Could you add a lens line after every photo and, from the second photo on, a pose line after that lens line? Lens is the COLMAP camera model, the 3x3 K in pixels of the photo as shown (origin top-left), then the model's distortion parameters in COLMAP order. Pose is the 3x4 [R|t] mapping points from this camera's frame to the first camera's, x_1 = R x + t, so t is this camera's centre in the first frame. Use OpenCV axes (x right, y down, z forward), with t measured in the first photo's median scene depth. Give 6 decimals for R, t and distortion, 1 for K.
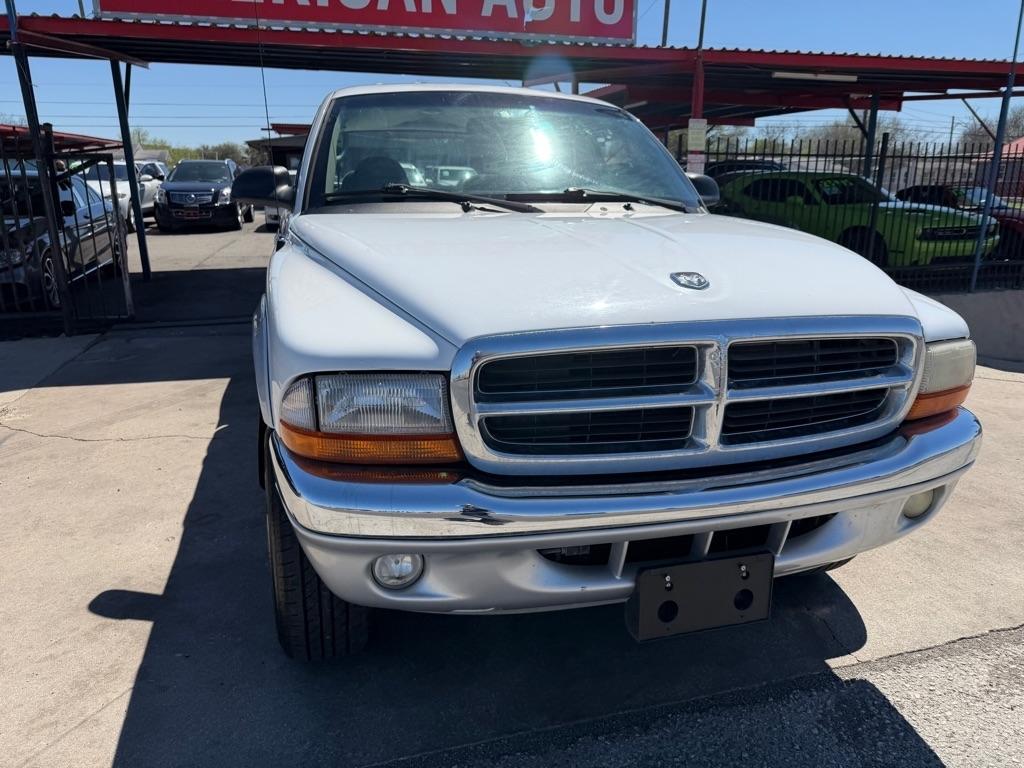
lens RADIAL K [[724.3, 0, 516.0], [0, 724.3, 384.9], [0, 0, 1]] dist [0.032036, -0.044553]
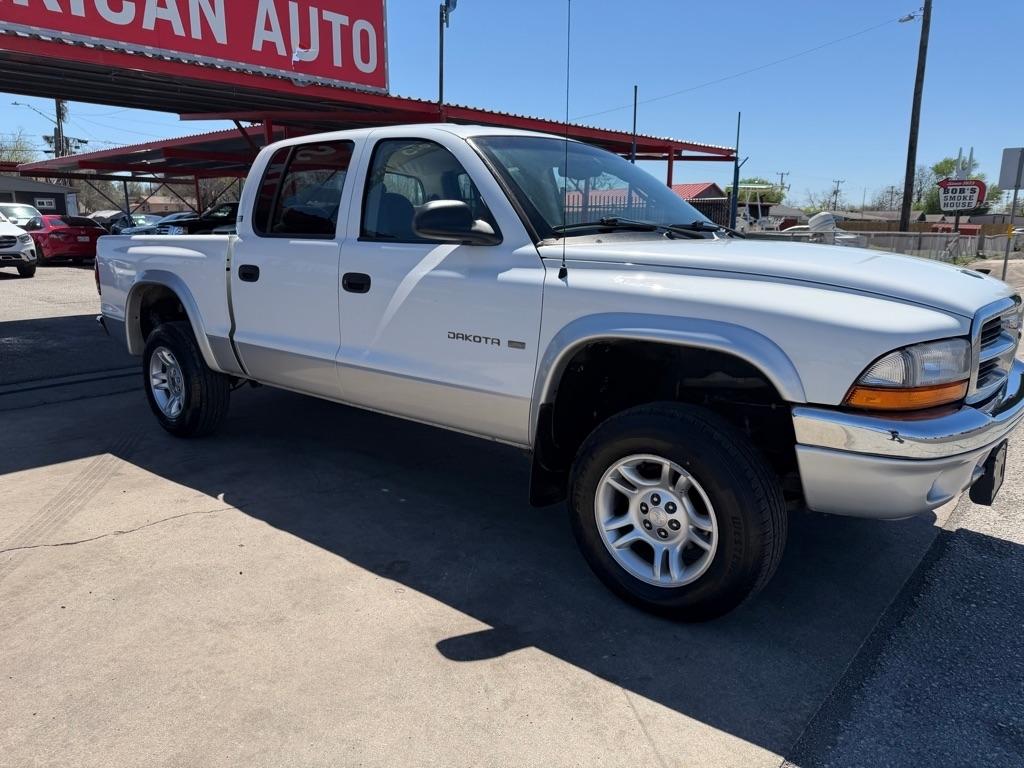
lens RADIAL K [[724.3, 0, 513.6], [0, 724.3, 384.5], [0, 0, 1]] dist [0.032036, -0.044553]
pose [[0.833249, -0.115985, 0.540596, -0.736890], [0.145864, 0.989225, -0.012589, -0.015704], [-0.533310, 0.089344, 0.841188, 0.104253]]
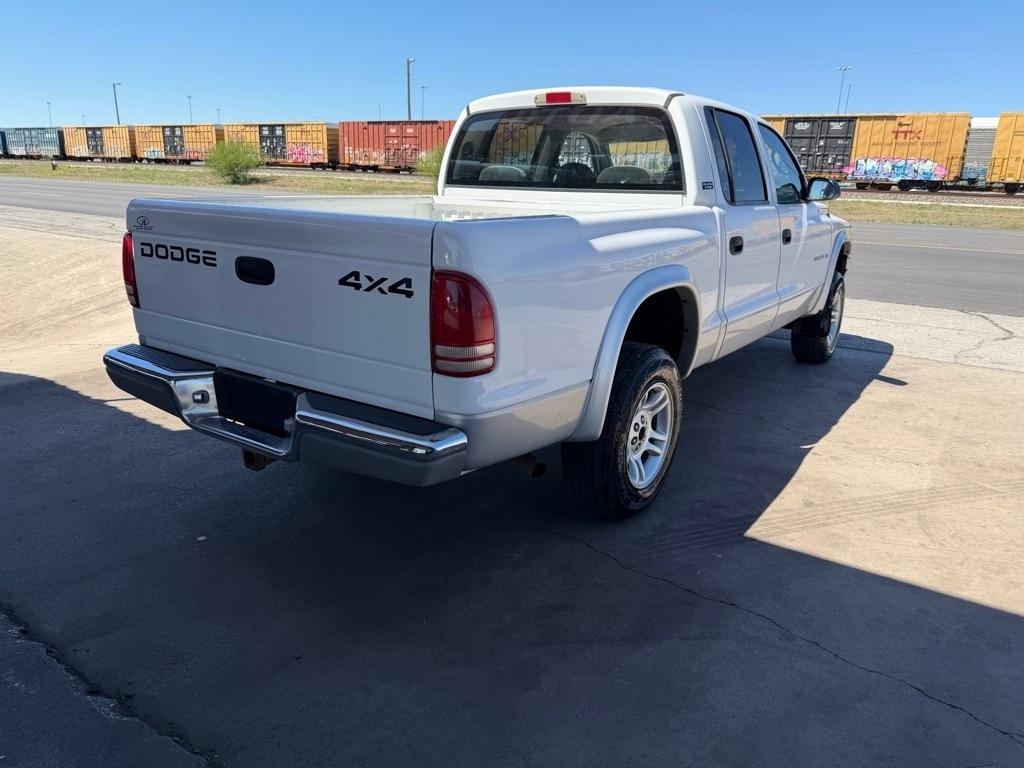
lens RADIAL K [[724.3, 0, 521.5], [0, 724.3, 388.1], [0, 0, 1]] dist [0.032036, -0.044553]
pose [[-0.633451, -0.238367, 0.736153, -1.101097], [0.172310, 0.884027, 0.434519, -0.628920], [-0.754354, 0.402092, -0.518914, 2.264942]]
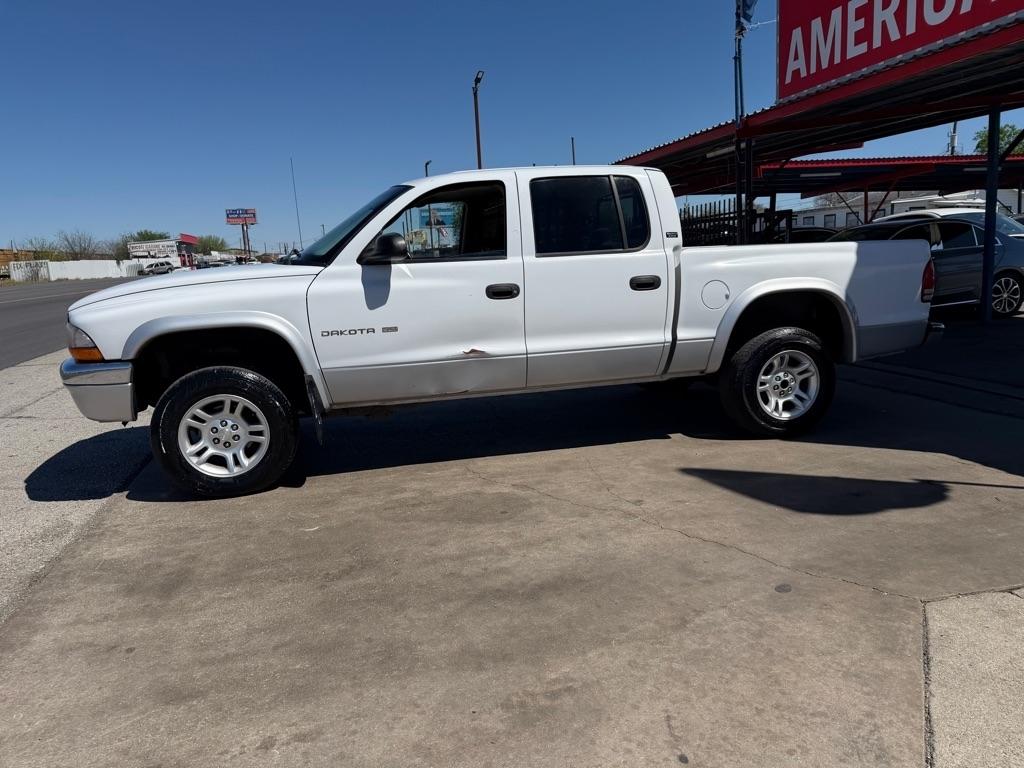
lens RADIAL K [[719.0, 0, 513.2], [0, 719.0, 370.6], [0, 0, 1]] dist [0.057438, -0.076270]
pose [[-0.038606, 0.158887, -0.986542, 1.502989], [-0.224426, 0.960677, 0.163504, -0.320802], [0.973726, 0.227717, -0.001430, 1.286848]]
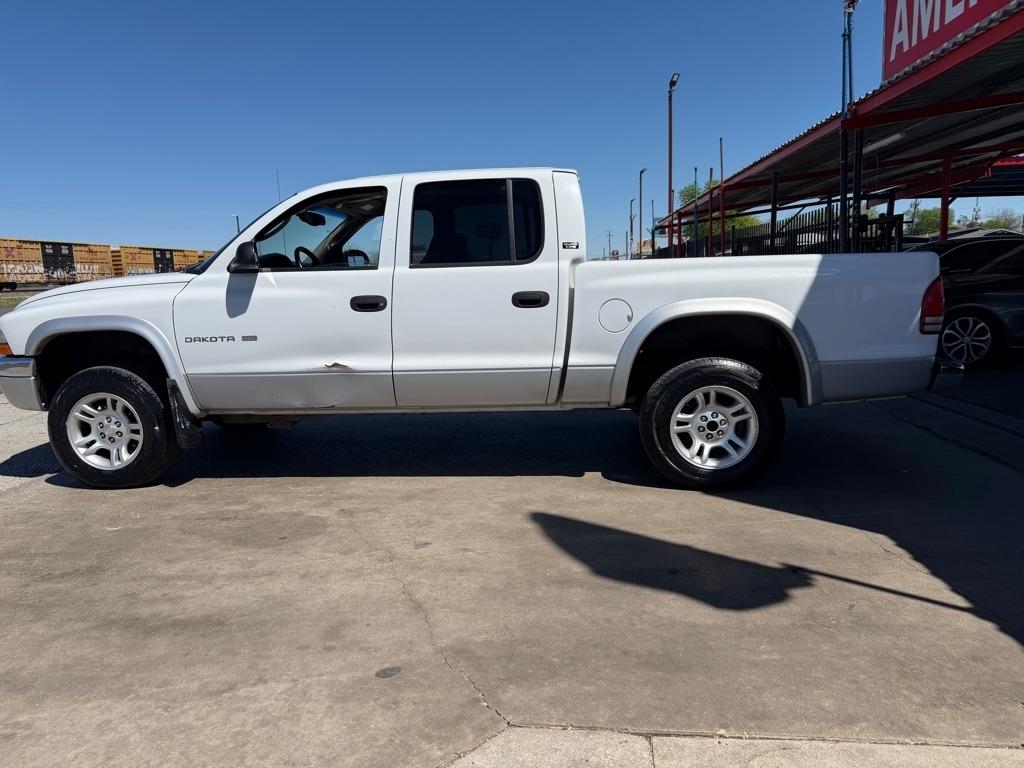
lens RADIAL K [[719.0, 0, 508.6], [0, 719.0, 379.0], [0, 0, 1]] dist [0.057438, -0.076270]
pose [[-0.364944, 0.144313, -0.919777, 1.262172], [-0.218550, 0.947031, 0.235304, -0.463673], [0.905015, 0.286890, -0.314074, 1.879358]]
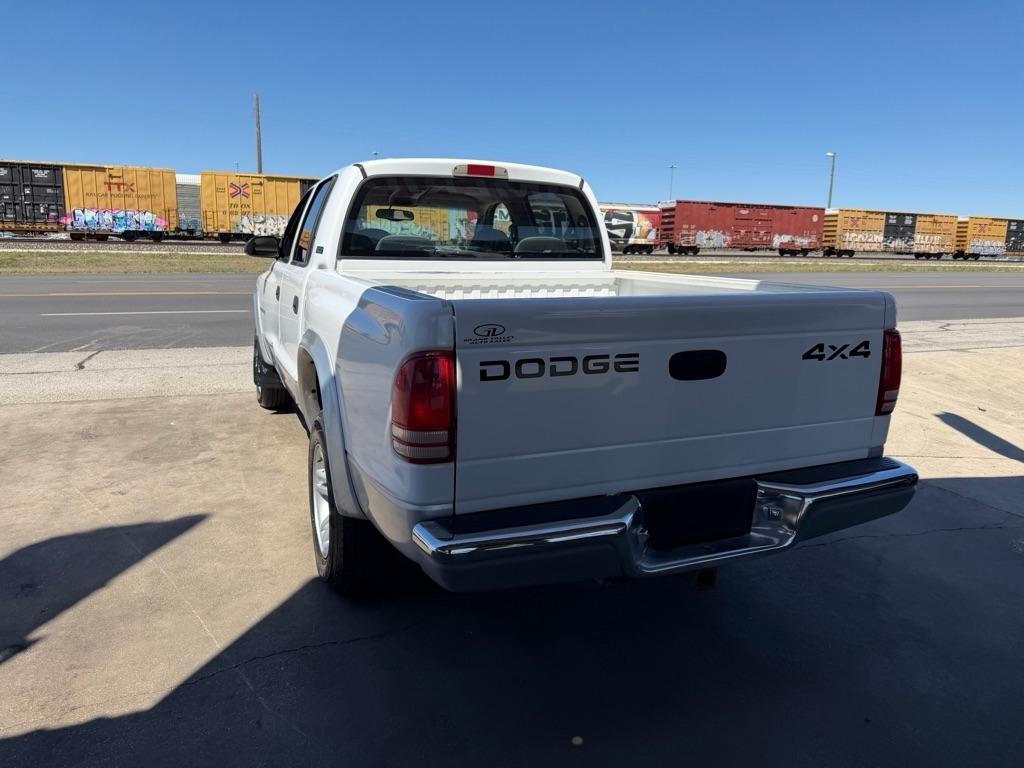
lens RADIAL K [[724.3, 0, 519.0], [0, 724.3, 374.1], [0, 0, 1]] dist [0.032036, -0.044553]
pose [[-0.992026, 0.000832, -0.126032, -0.097353], [-0.053256, 0.903551, 0.425158, -0.725384], [0.114231, 0.428480, -0.896302, 2.618898]]
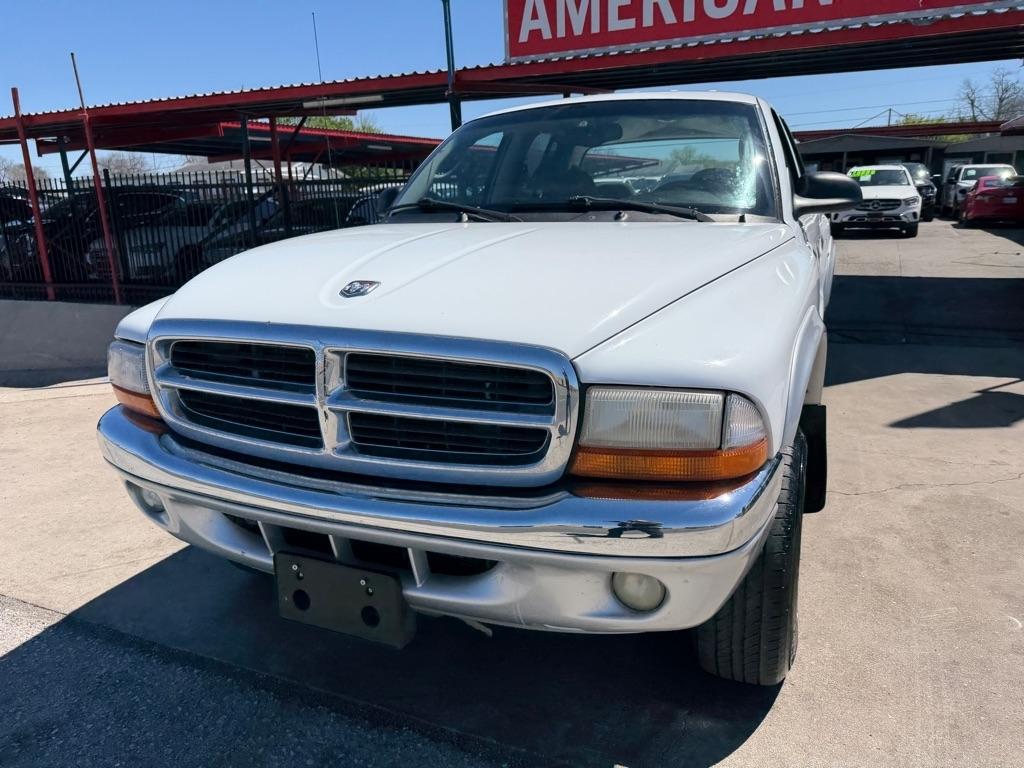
lens RADIAL K [[724.3, 0, 517.9], [0, 724.3, 375.2], [0, 0, 1]] dist [0.032036, -0.044553]
pose [[0.771838, 0.128158, -0.622770, 0.527907], [-0.142626, 0.989413, 0.026842, -0.040809], [0.619616, 0.068106, 0.781944, 0.173249]]
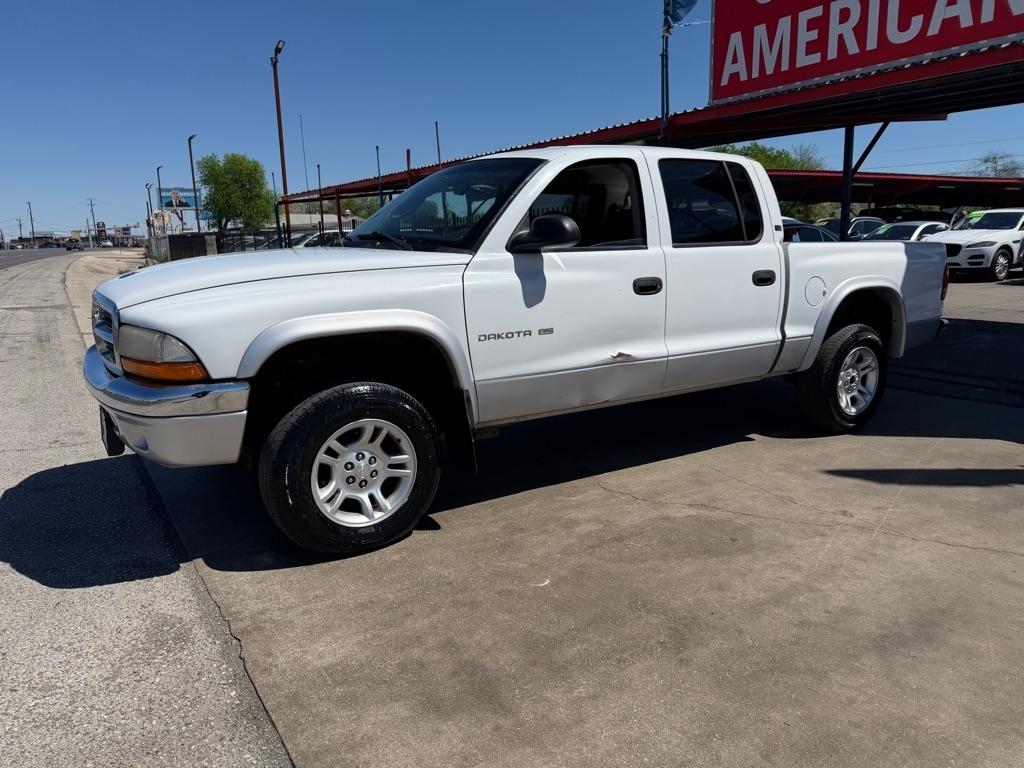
lens RADIAL K [[724.3, 0, 517.5], [0, 724.3, 380.0], [0, 0, 1]] dist [0.032036, -0.044553]
pose [[0.290818, 0.174988, -0.940640, 1.247232], [-0.241109, 0.964808, 0.104940, -0.167358], [0.925900, 0.196278, 0.322775, 0.694988]]
